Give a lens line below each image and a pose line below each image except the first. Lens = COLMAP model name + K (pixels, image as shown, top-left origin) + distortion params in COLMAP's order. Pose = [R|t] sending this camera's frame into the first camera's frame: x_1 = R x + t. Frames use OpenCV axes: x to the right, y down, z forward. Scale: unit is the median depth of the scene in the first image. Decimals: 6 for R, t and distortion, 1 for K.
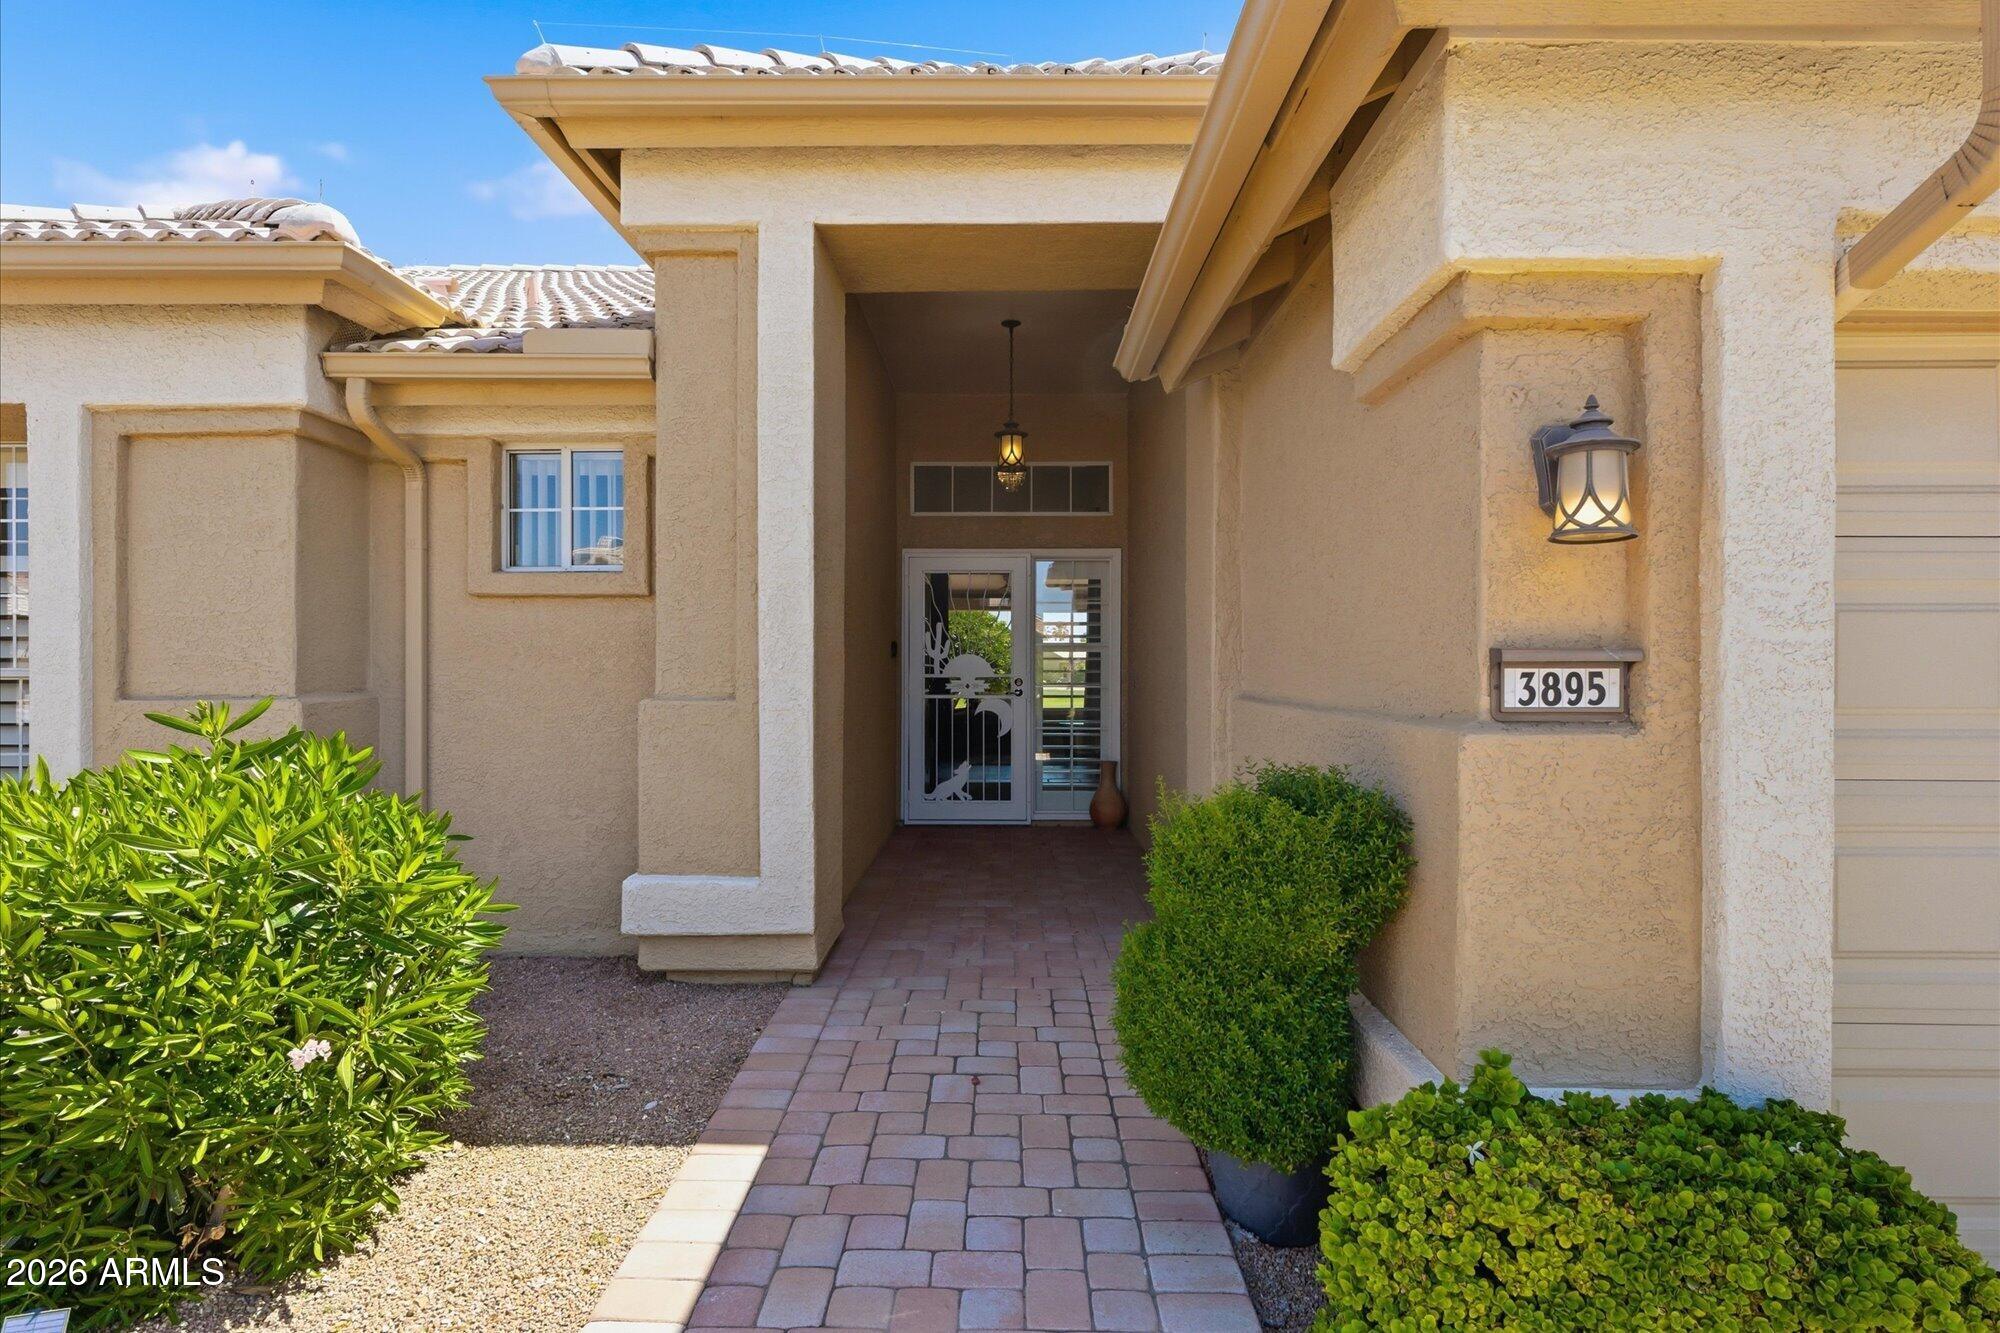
lens RADIAL K [[1096.7, 0, 985.8], [0, 1096.7, 661.4], [0, 0, 1]] dist [-0.005237, -0.000425]
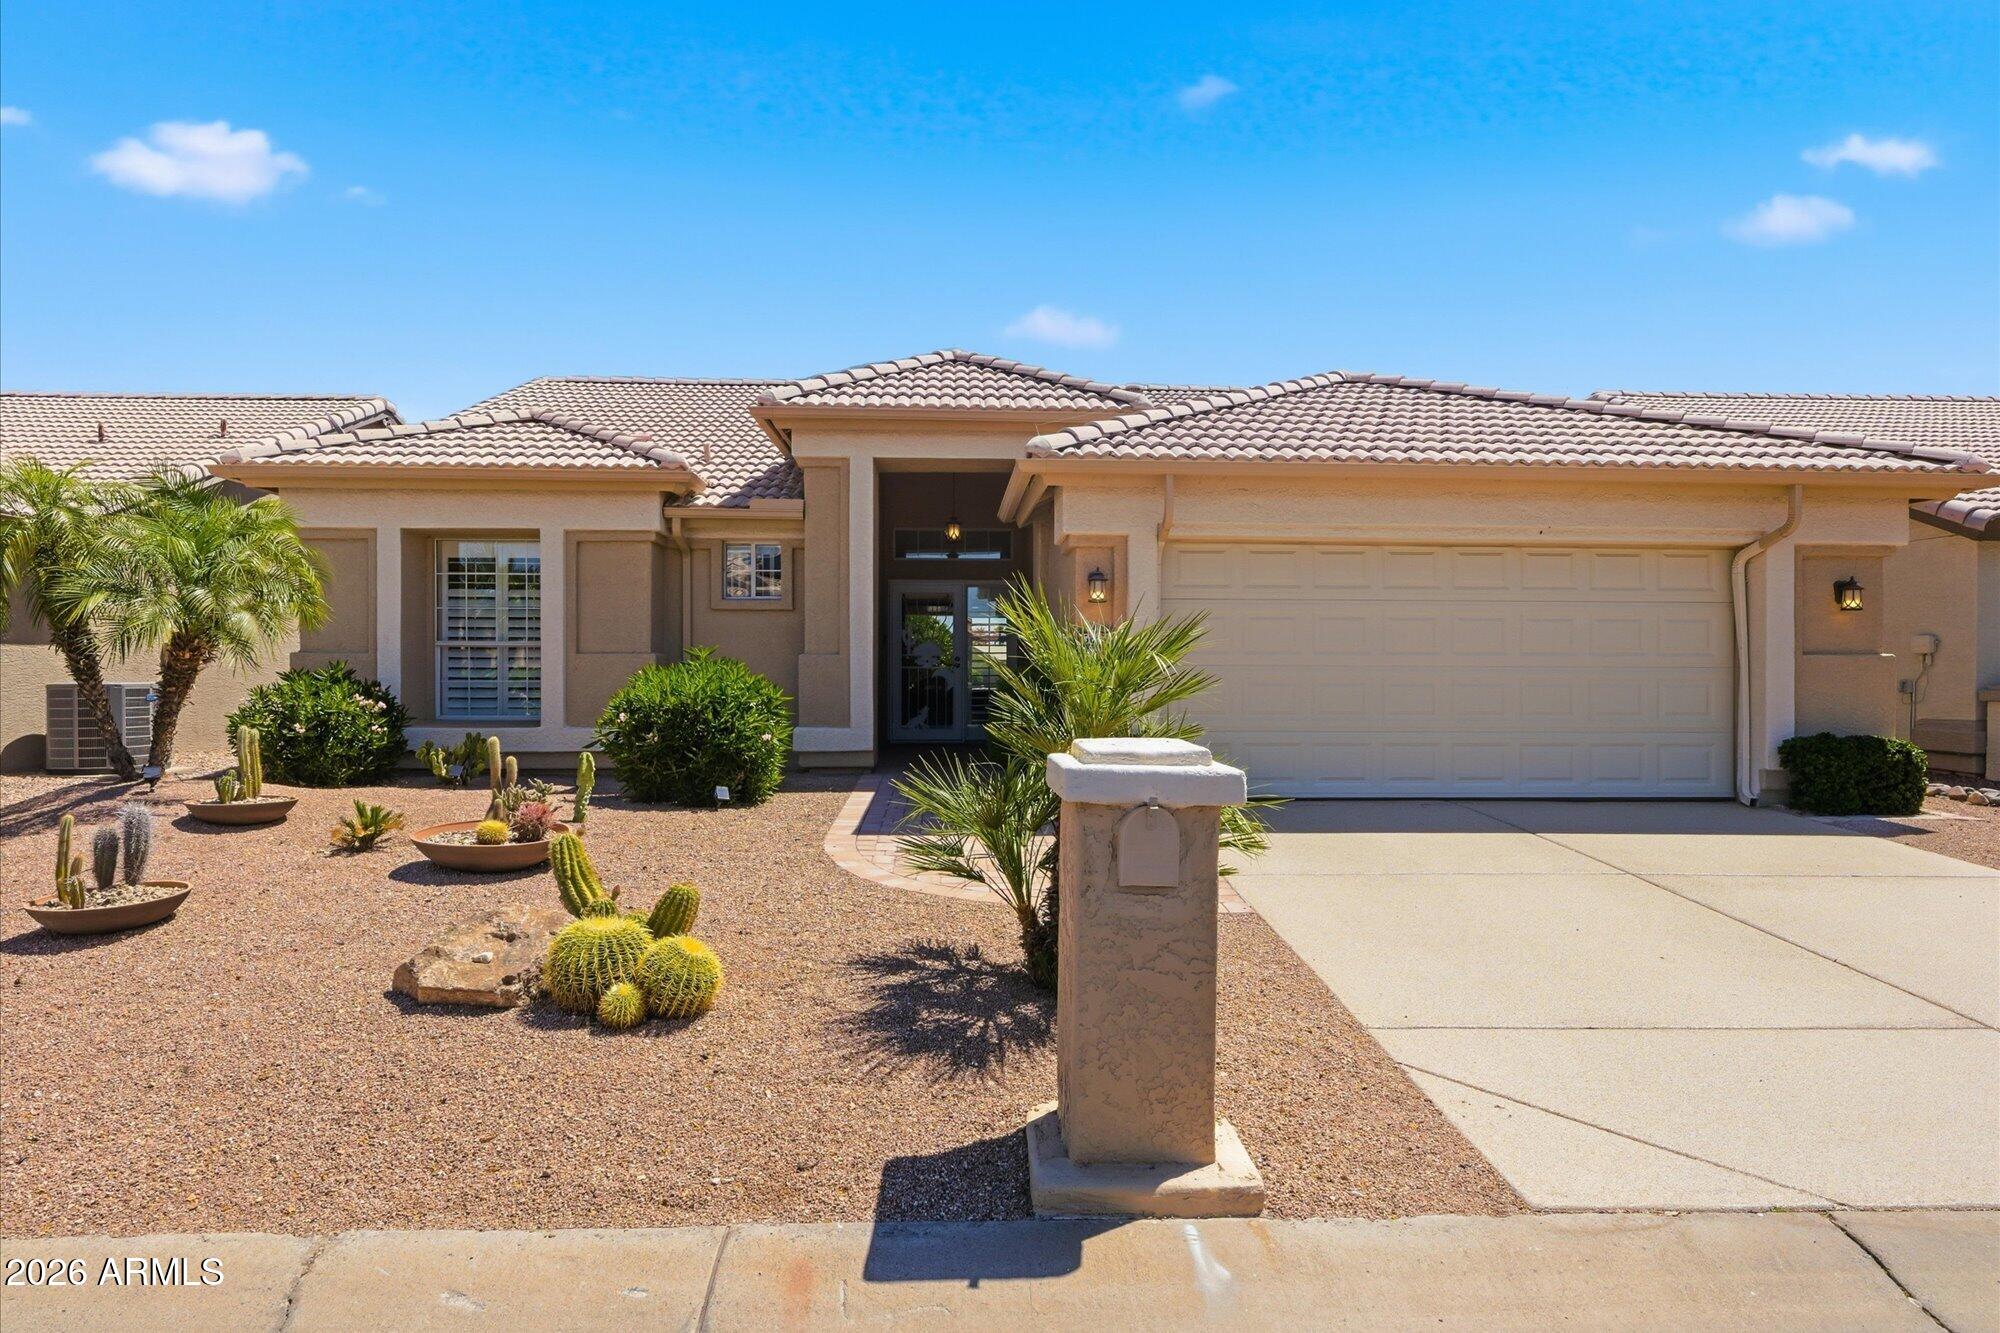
lens RADIAL K [[1155.9, 0, 996.2], [0, 1155.9, 673.8], [0, 0, 1]] dist [-0.001315, -0.001923]
pose [[0.997969, 0.001785, 0.063675, -0.047569], [-0.002101, 0.999986, 0.004892, 0.065151], [-0.063665, -0.005016, 0.997959, -1.567776]]
